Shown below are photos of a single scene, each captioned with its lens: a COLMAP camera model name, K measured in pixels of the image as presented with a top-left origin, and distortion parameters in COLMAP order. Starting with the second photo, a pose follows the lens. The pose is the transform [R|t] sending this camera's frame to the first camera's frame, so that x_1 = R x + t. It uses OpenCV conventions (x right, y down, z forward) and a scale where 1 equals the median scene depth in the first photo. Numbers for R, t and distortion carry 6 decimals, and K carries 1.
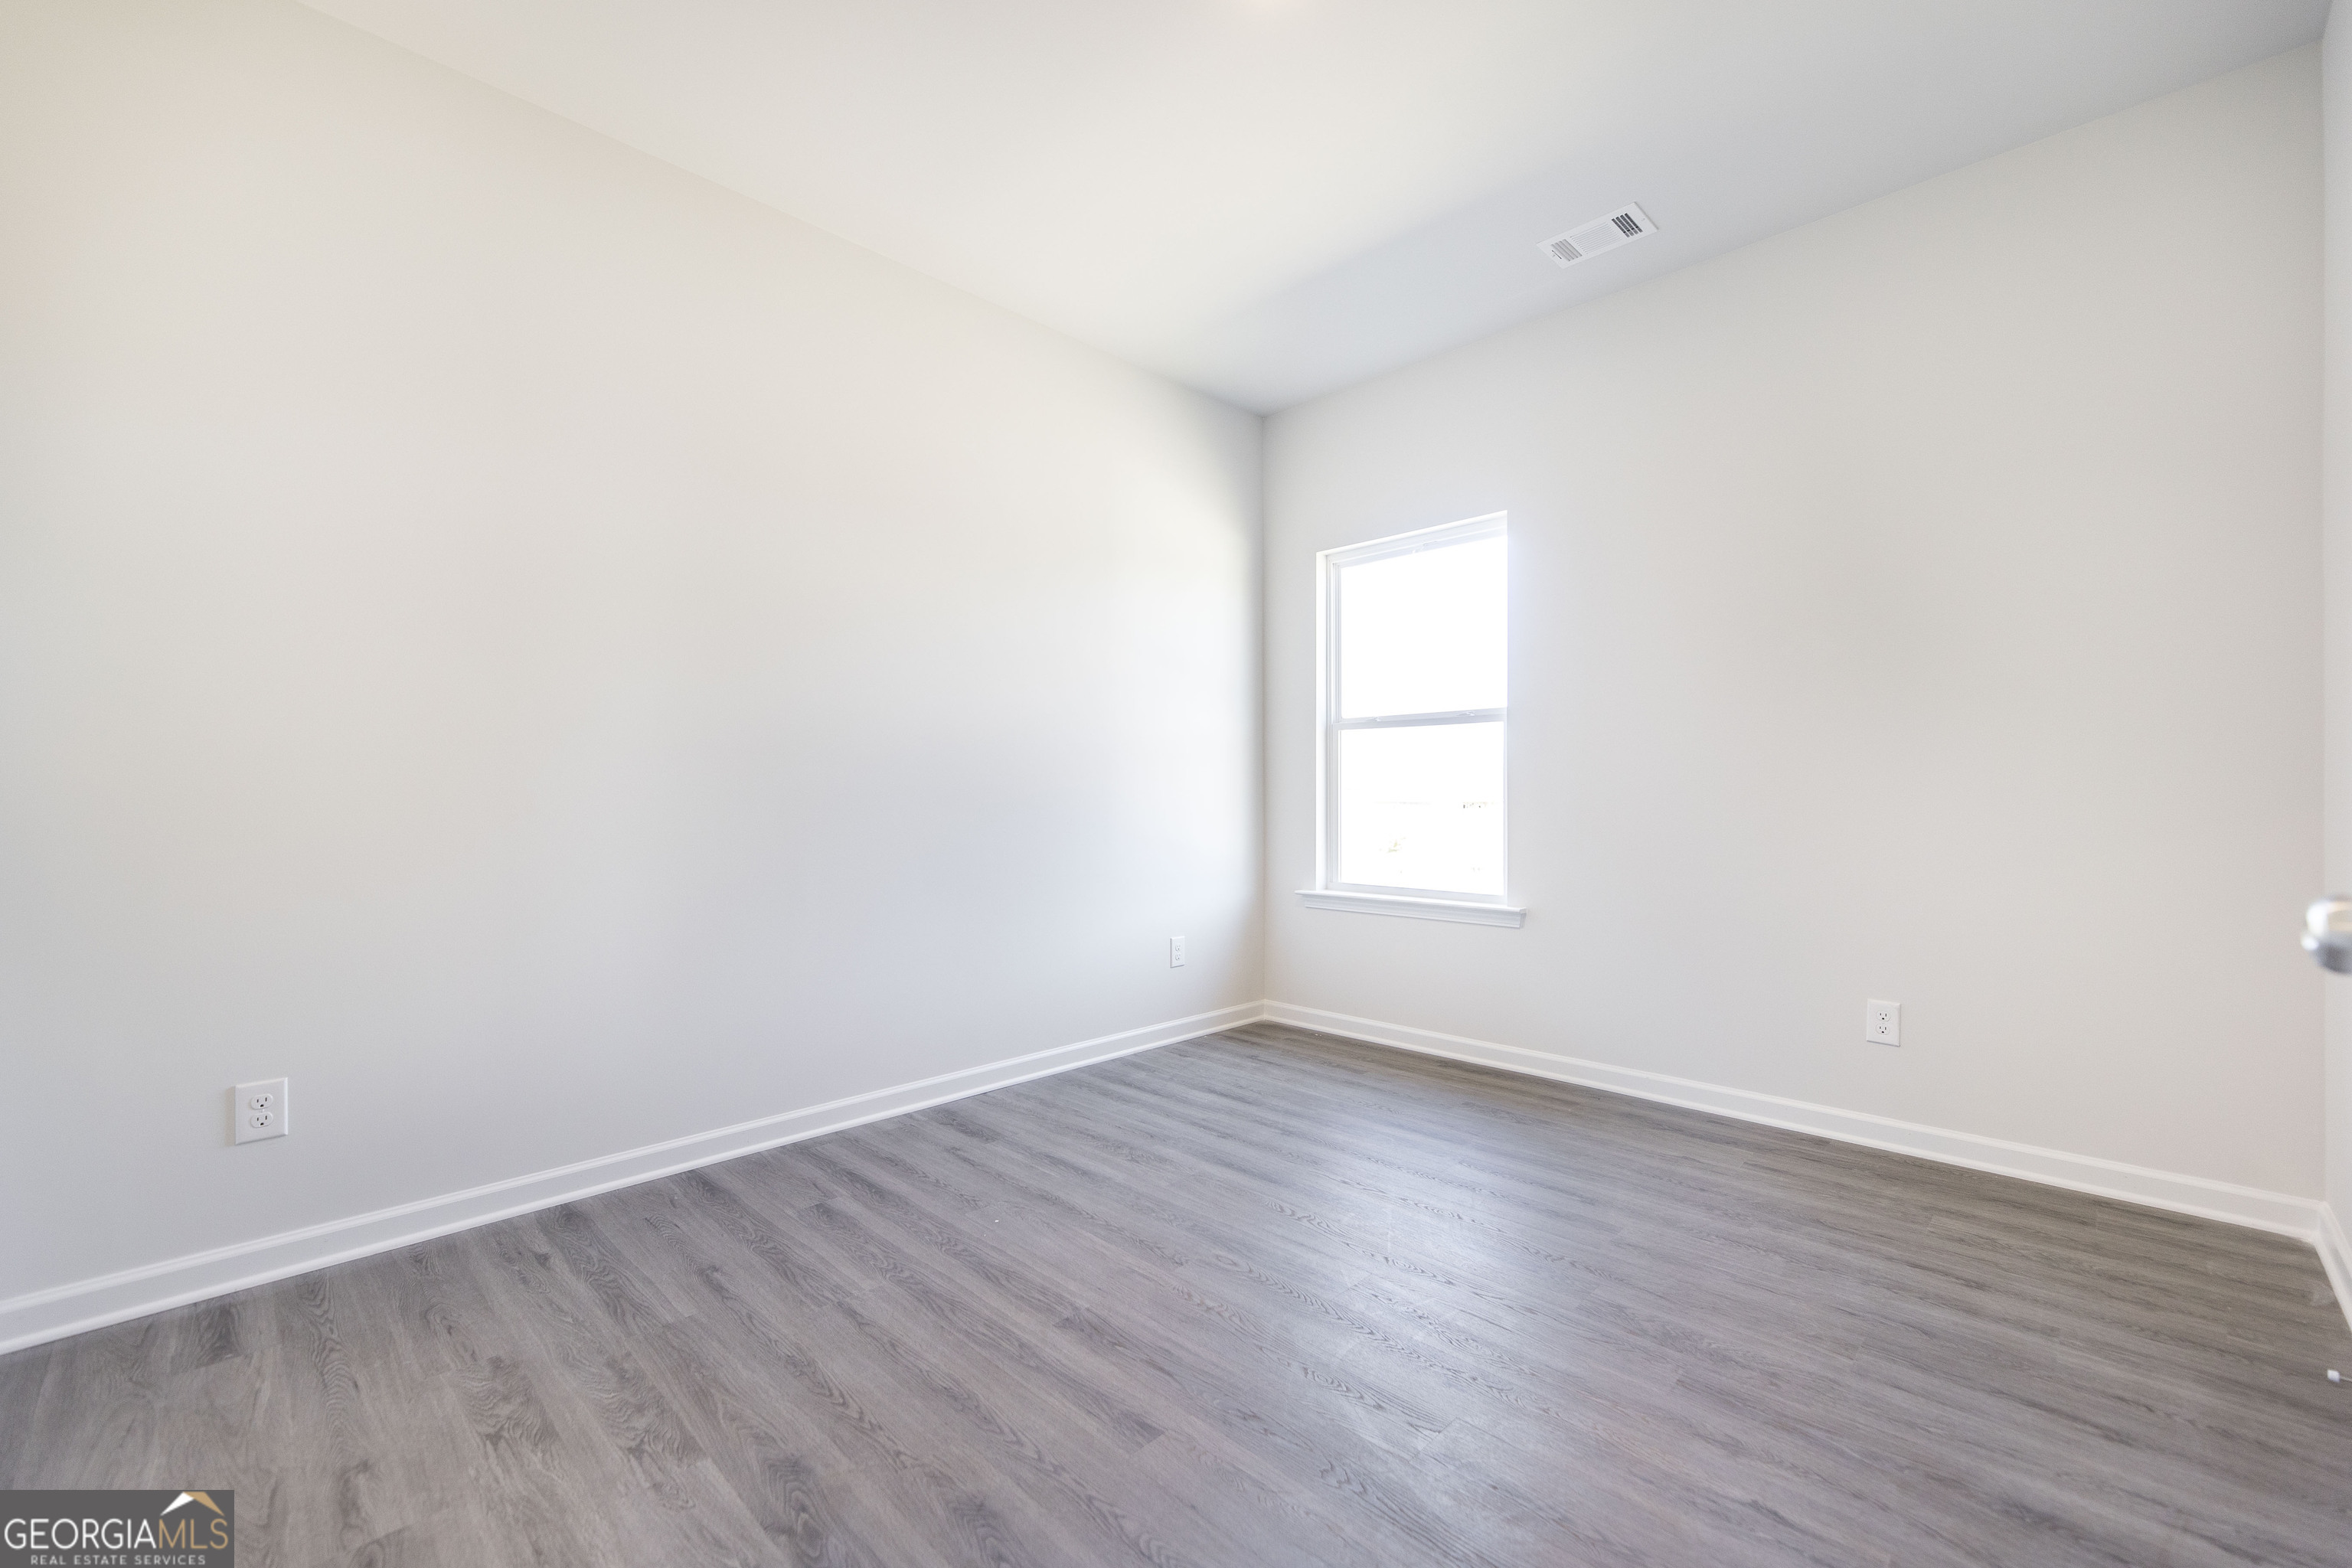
lens RADIAL K [[951.0, 0, 1170.7], [0, 951.0, 789.0], [0, 0, 1]] dist [0.001402, -0.000421]
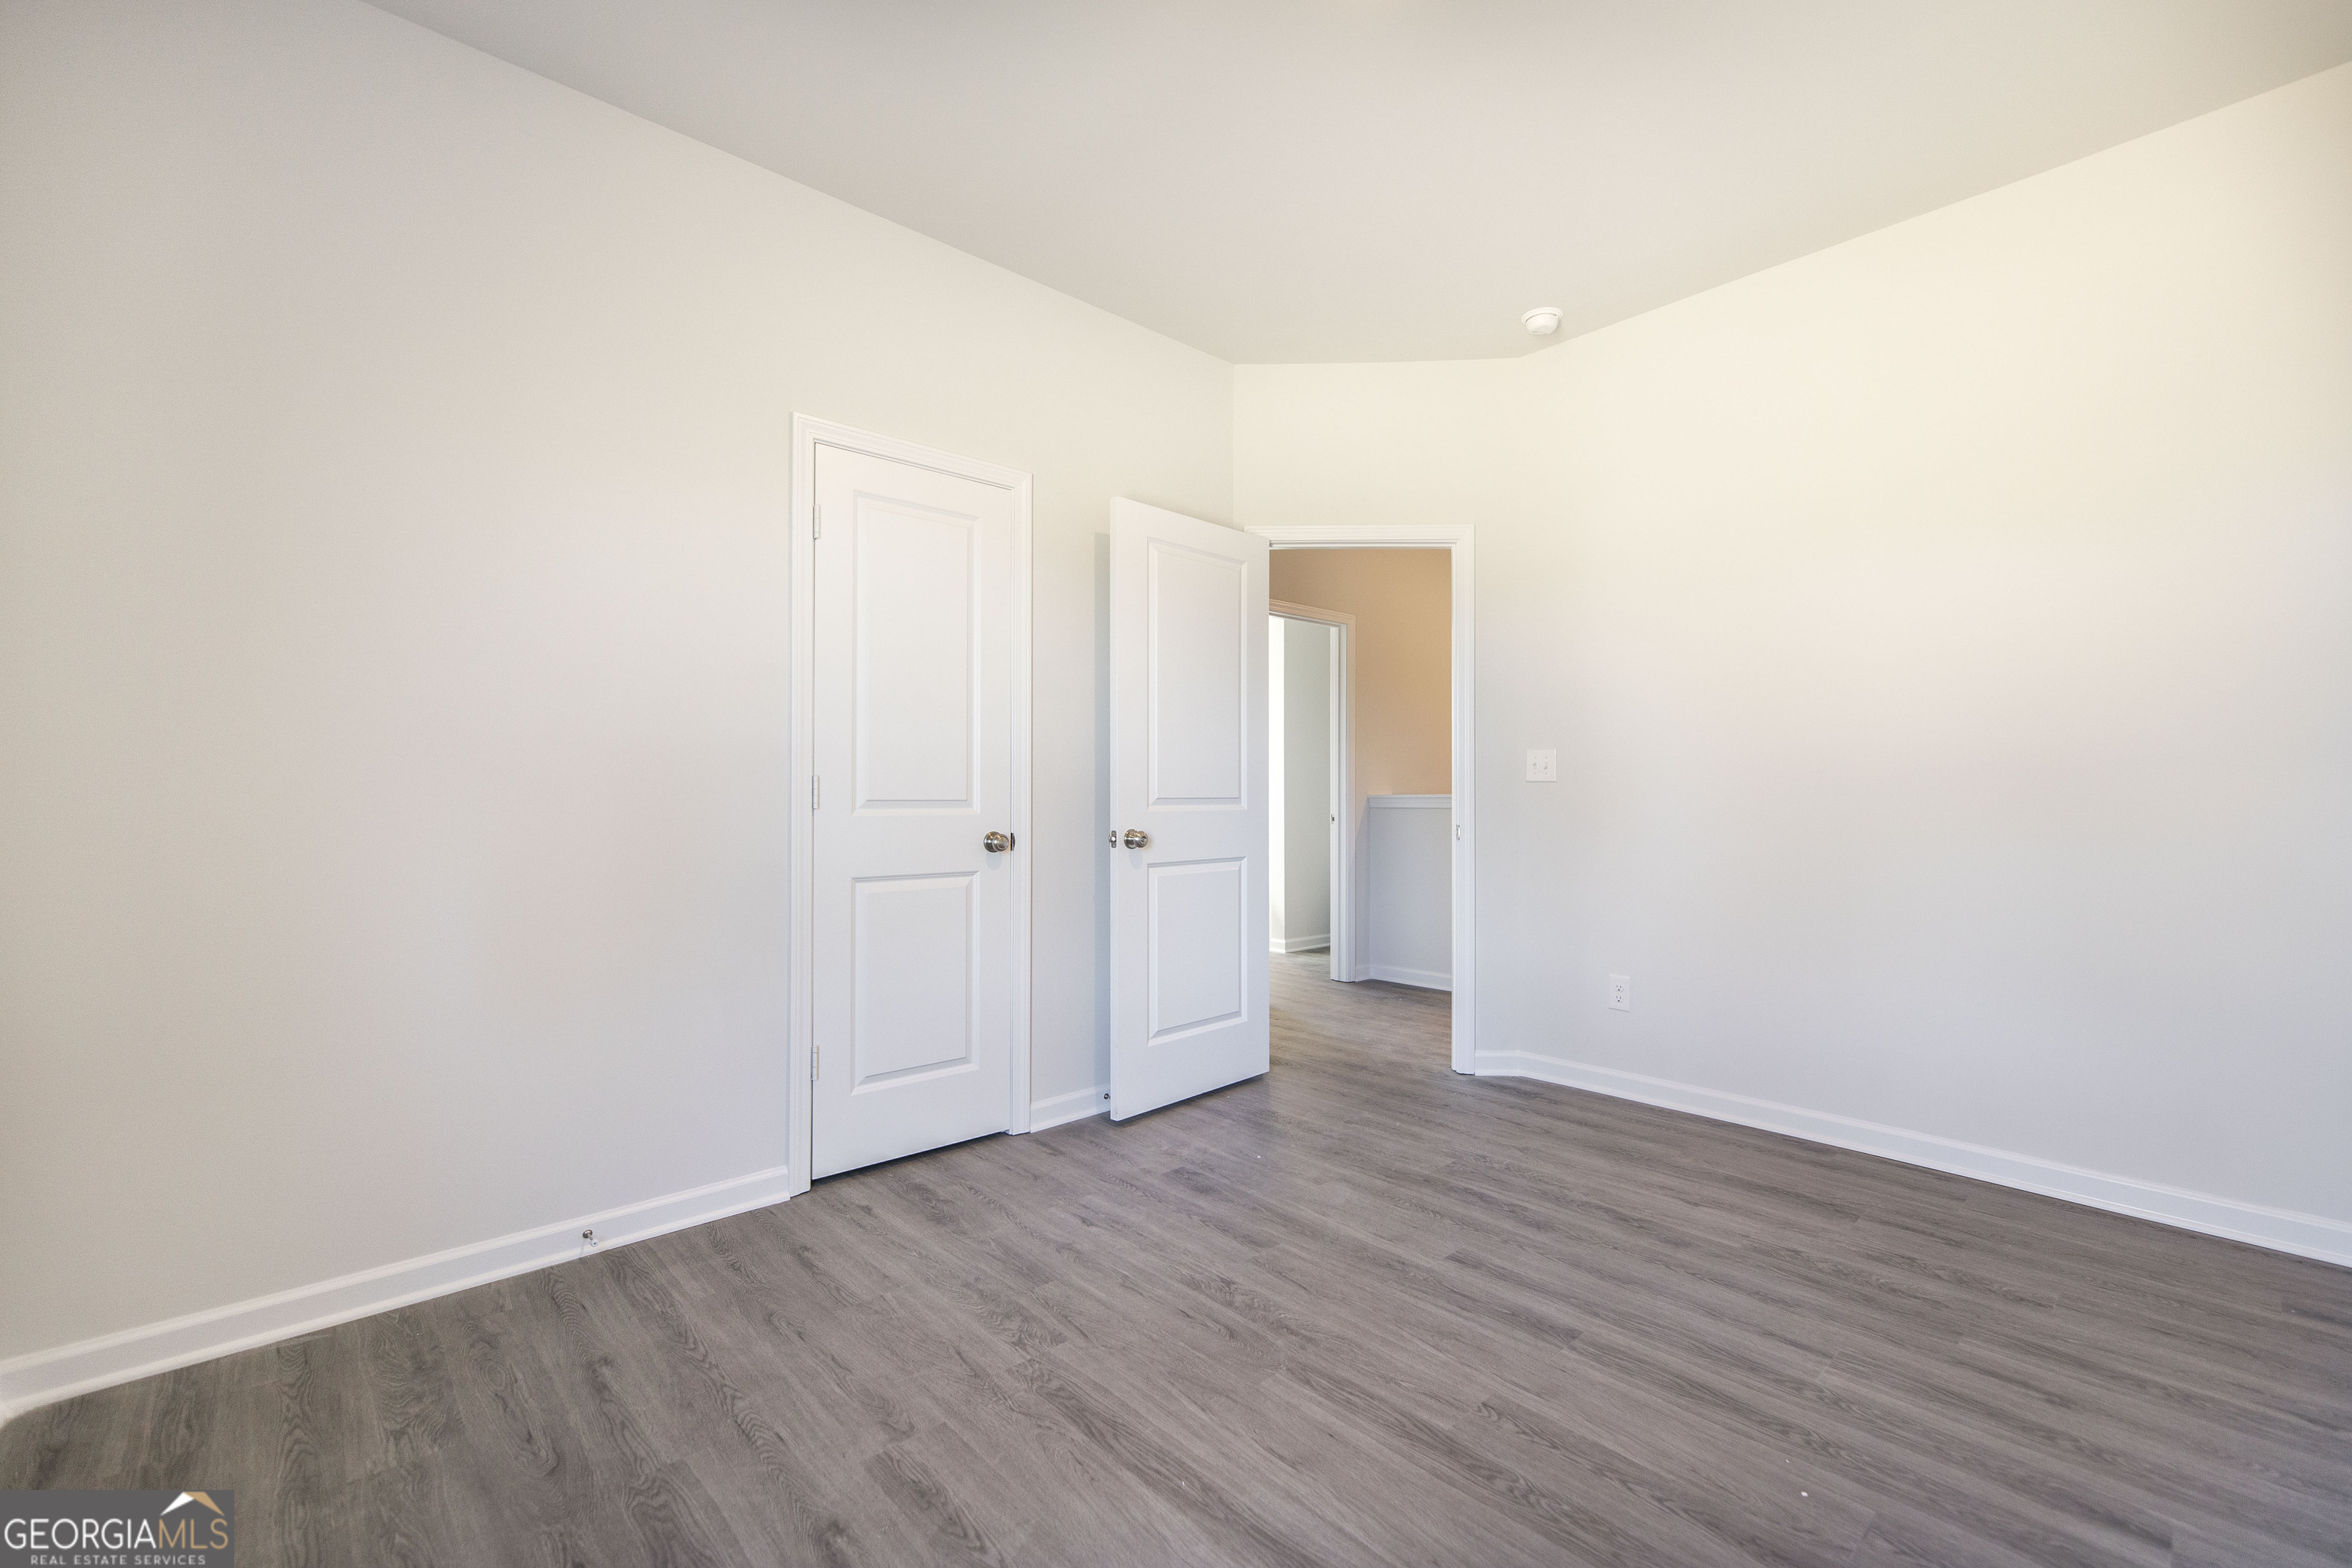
lens RADIAL K [[951.0, 0, 1180.8], [0, 951.0, 788.7], [0, 0, 1]] dist [0.001402, -0.000421]
pose [[-0.996714, 0.005133, 0.080844, 0.243343], [0.004561, 0.999963, -0.007260, -0.030462], [-0.080878, -0.006867, -0.996700, 2.207419]]
